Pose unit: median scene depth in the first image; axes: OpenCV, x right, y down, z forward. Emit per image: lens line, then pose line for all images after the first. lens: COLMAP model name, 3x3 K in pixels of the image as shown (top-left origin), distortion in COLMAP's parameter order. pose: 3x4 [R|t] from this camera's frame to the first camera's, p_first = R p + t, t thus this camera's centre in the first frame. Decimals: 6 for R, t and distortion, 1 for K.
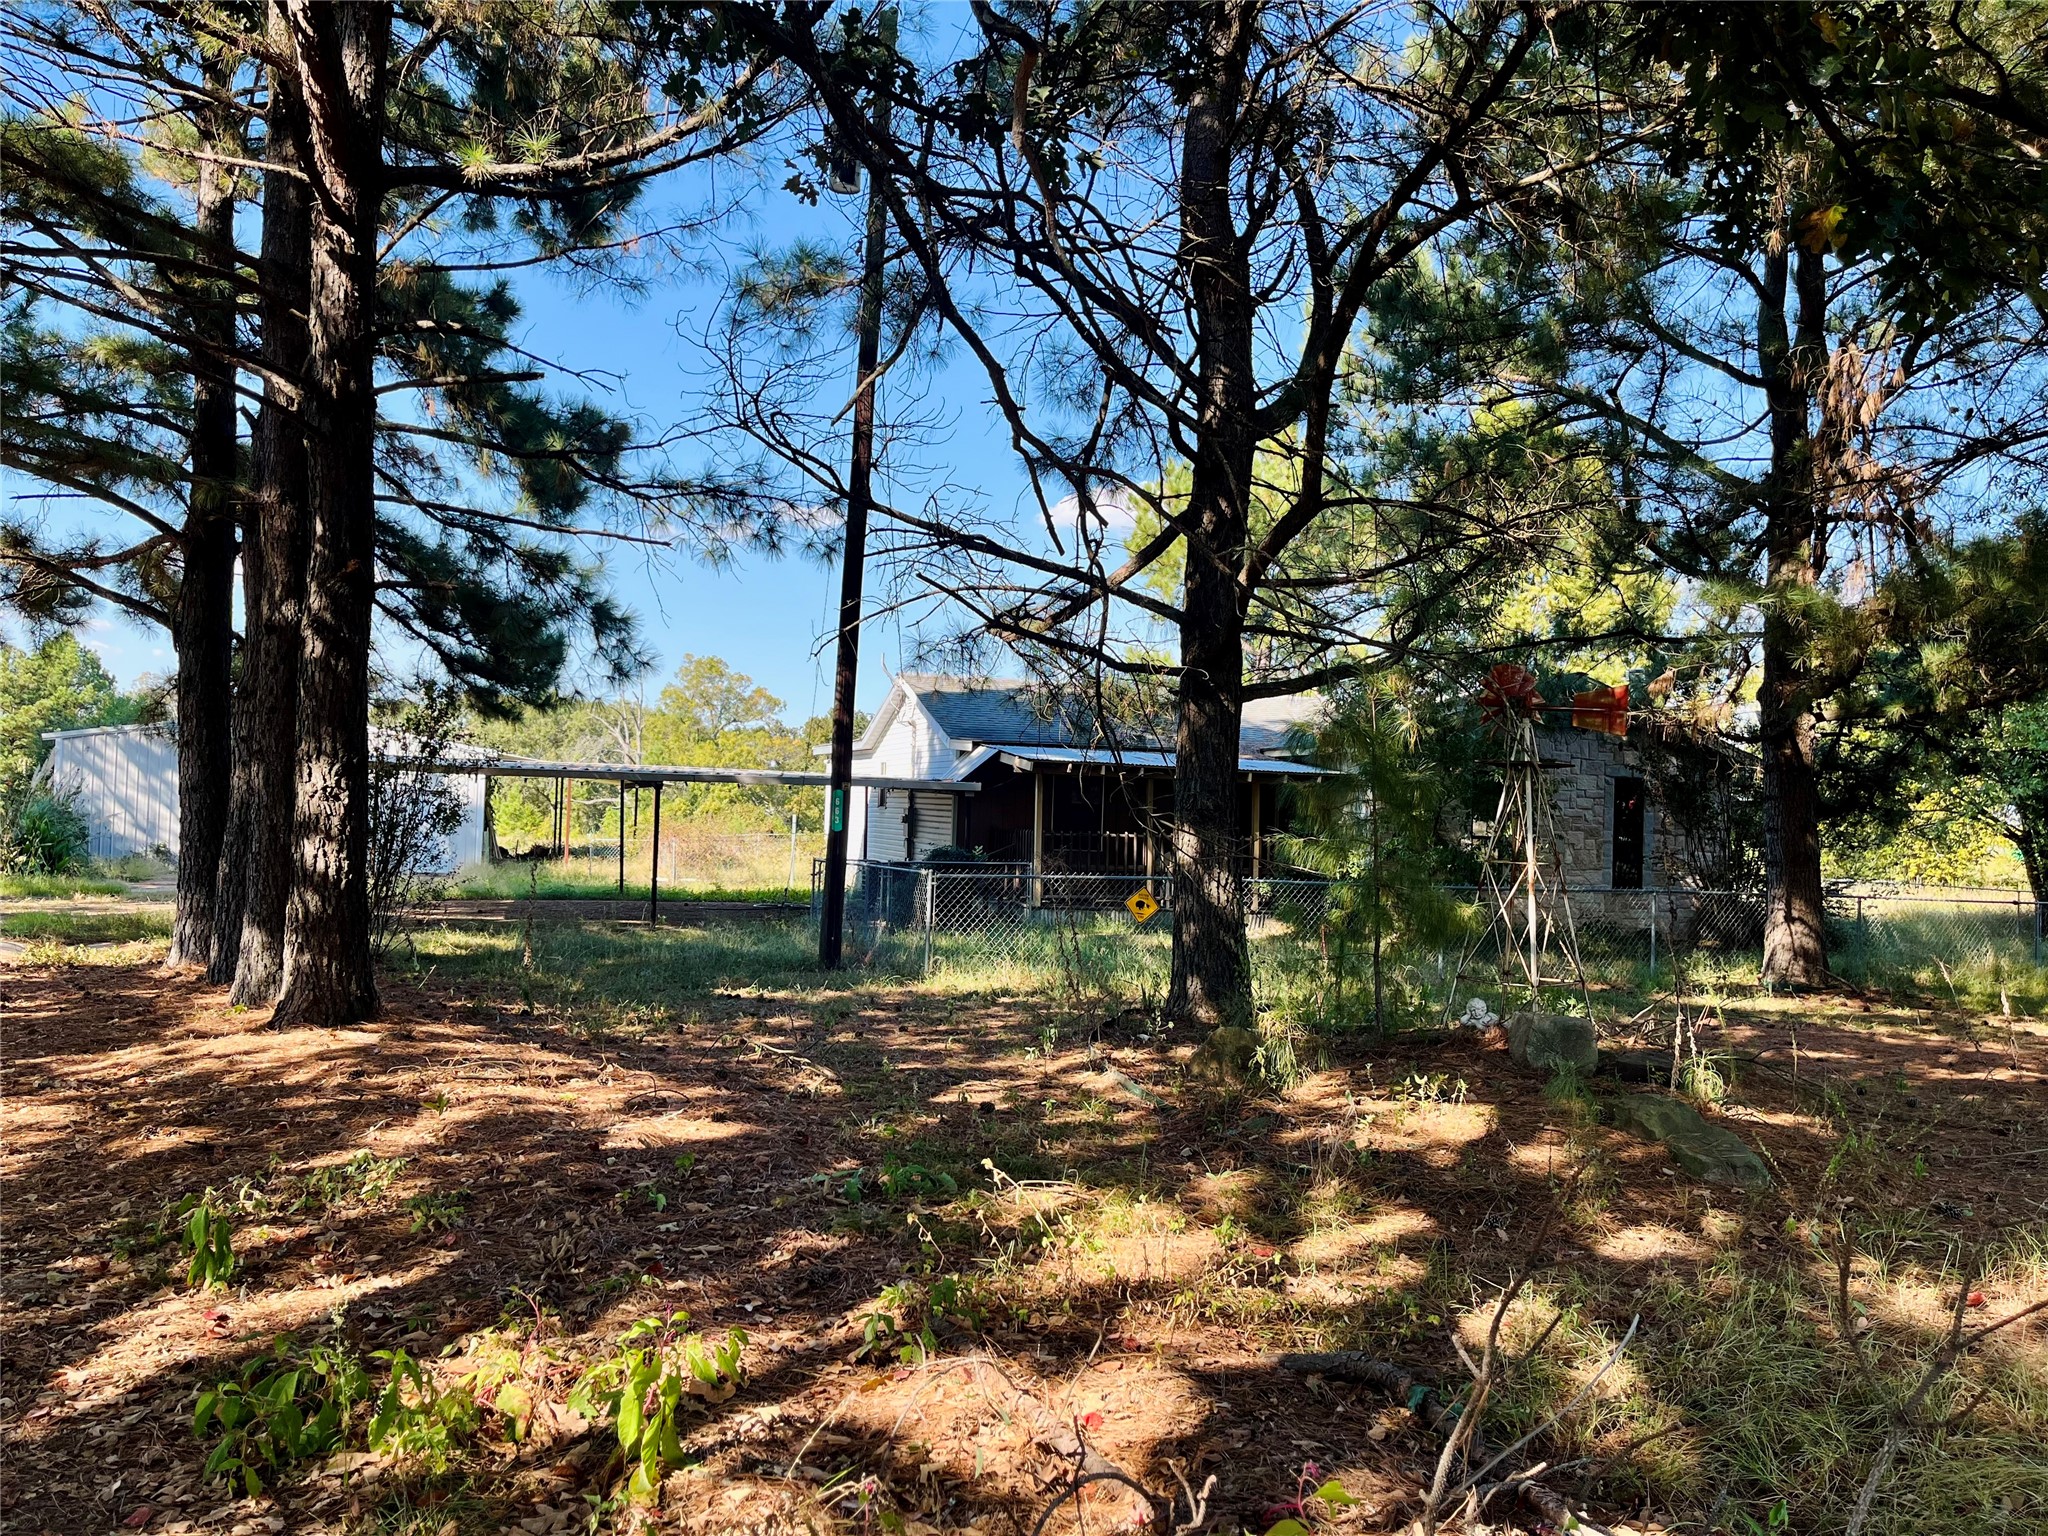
lens RADIAL K [[1556.9, 0, 1024.0], [0, 1556.9, 768.0], [0, 0, 1]] dist [0.027799, -0.002149]
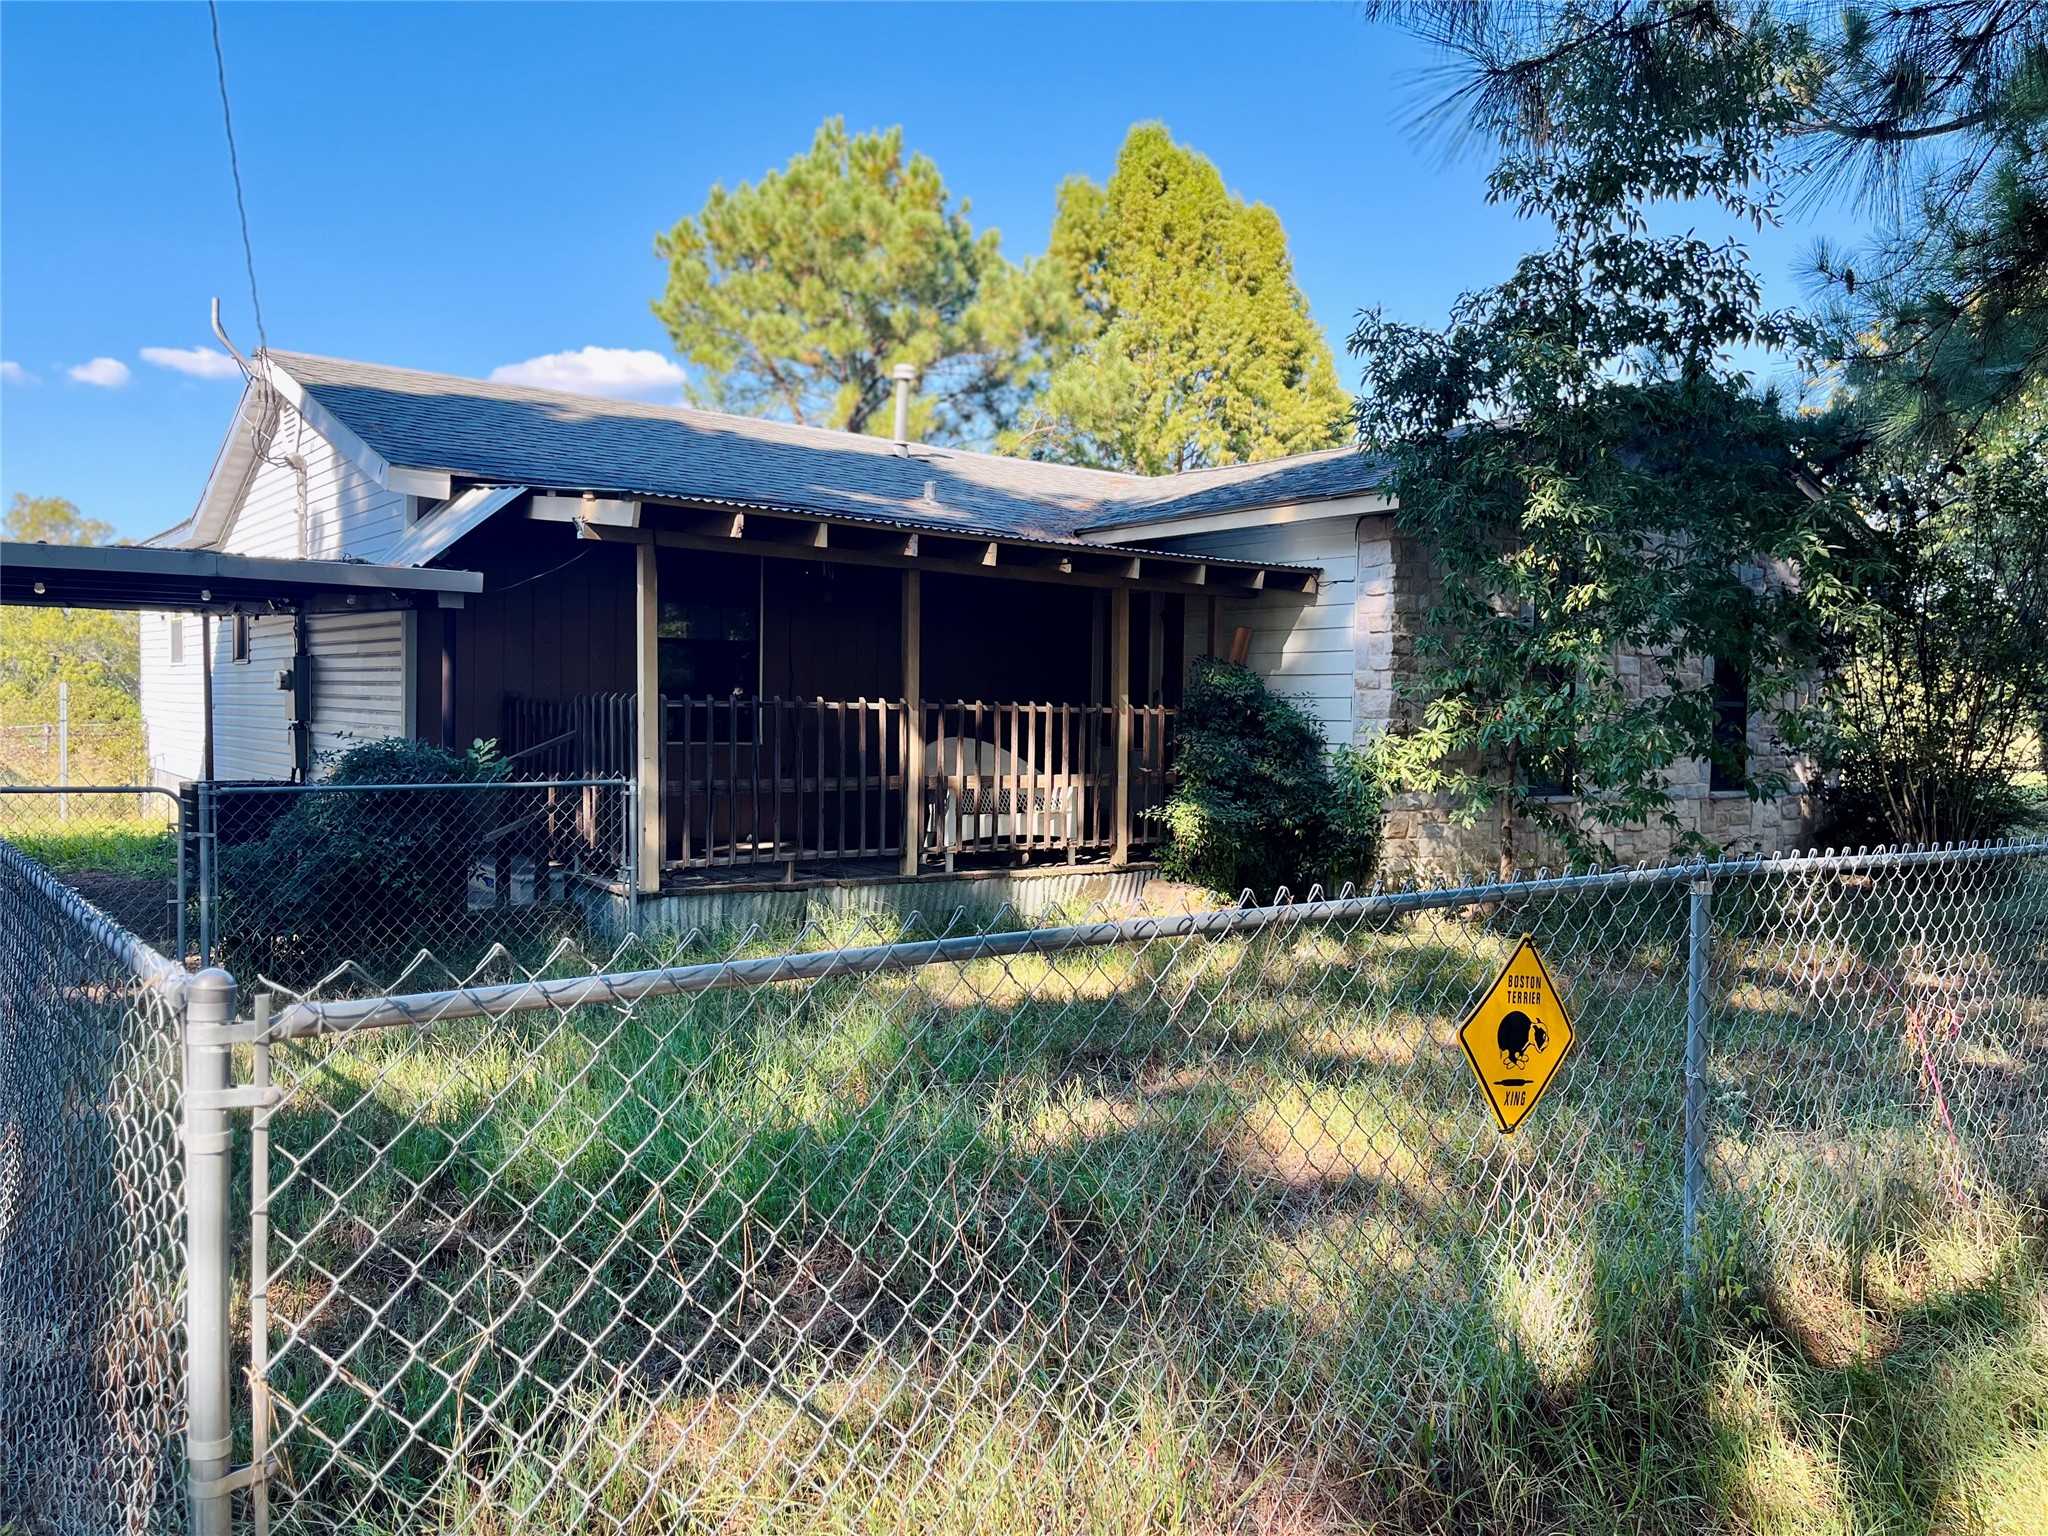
lens RADIAL K [[1556.9, 0, 1024.0], [0, 1556.9, 768.0], [0, 0, 1]] dist [0.027799, -0.002149]
pose [[0.948345, -0.035472, 0.315252, -0.023171], [0.012492, 0.997134, 0.074618, 0.029396], [-0.316995, -0.066826, 0.946070, 0.575096]]
